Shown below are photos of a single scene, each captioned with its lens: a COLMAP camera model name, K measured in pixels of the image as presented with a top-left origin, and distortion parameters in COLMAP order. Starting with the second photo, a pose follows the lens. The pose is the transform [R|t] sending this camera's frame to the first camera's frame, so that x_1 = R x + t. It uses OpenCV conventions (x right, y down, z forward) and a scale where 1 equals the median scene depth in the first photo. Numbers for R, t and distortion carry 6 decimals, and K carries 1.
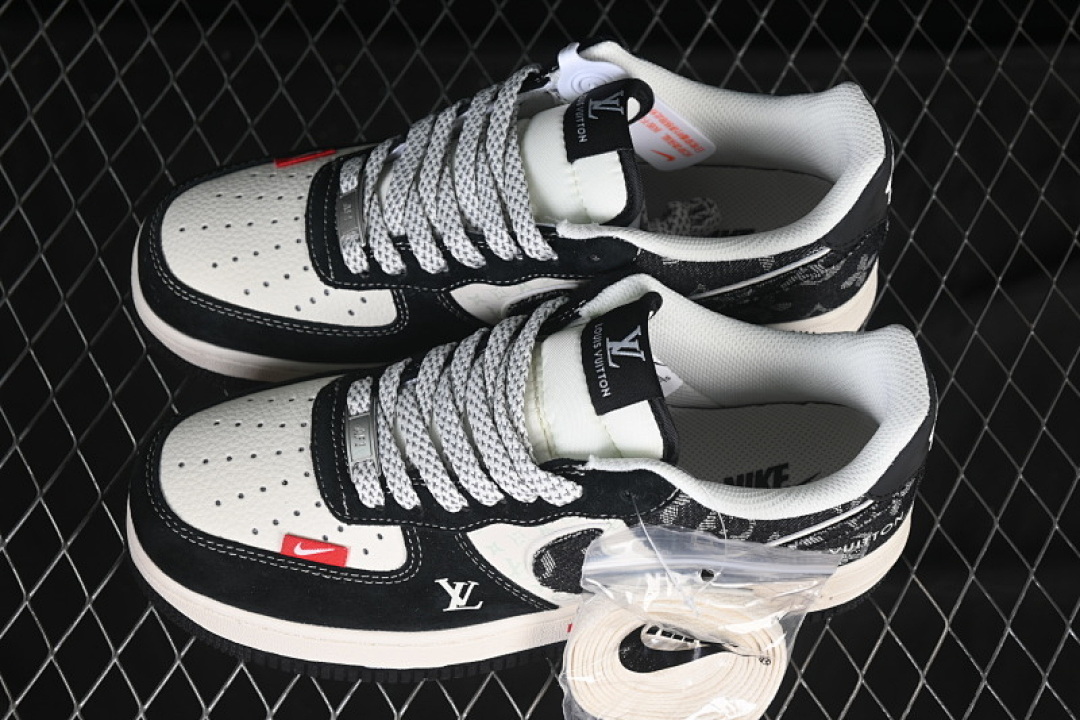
lens RADIAL K [[2381.9, 0, 540.0], [0, 2381.9, 360.0], [0, 0, 1]] dist [0.027924, 0.226875]
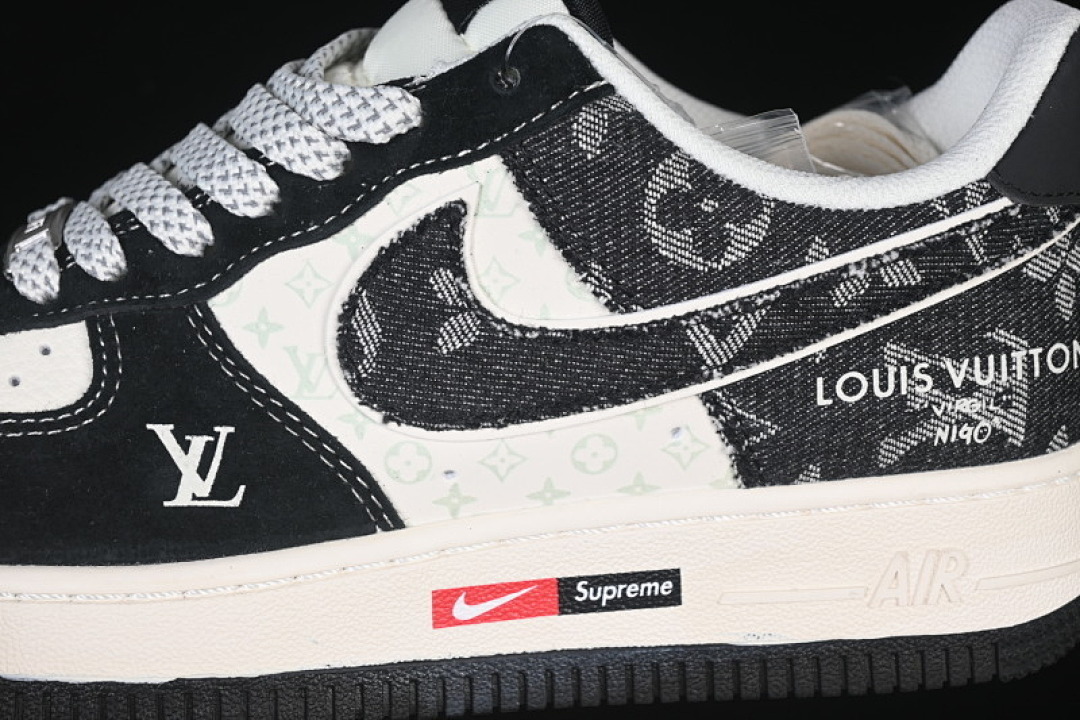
lens RADIAL K [[2381.9, 0, 540.0], [0, 2381.9, 360.0], [0, 0, 1]] dist [0.027924, 0.226875]
pose [[0.997403, -0.053706, -0.047985, 0.061997], [0.005523, 0.721343, -0.692556, 0.428052], [0.071808, 0.690492, 0.719767, 0.644795]]
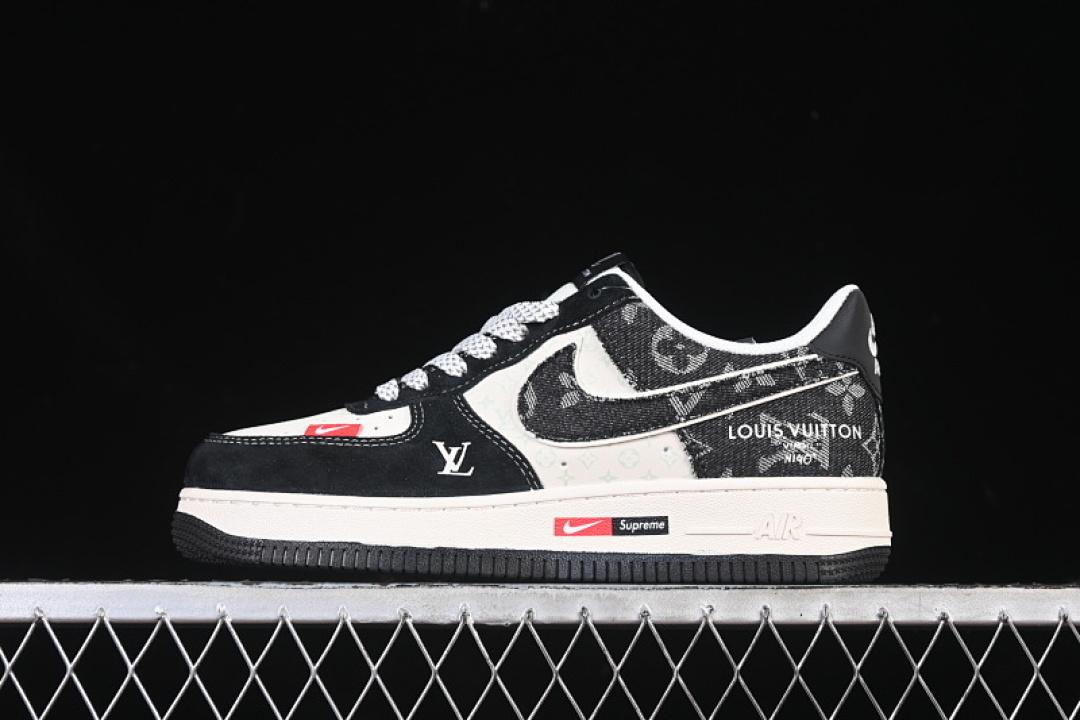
lens RADIAL K [[2381.9, 0, 540.0], [0, 2381.9, 360.0], [0, 0, 1]] dist [0.027924, 0.226875]
pose [[0.987862, -0.054911, -0.145304, 0.171858], [-0.107729, 0.431717, -0.895553, 1.081464], [0.111905, 0.900336, 0.420561, 0.502402]]
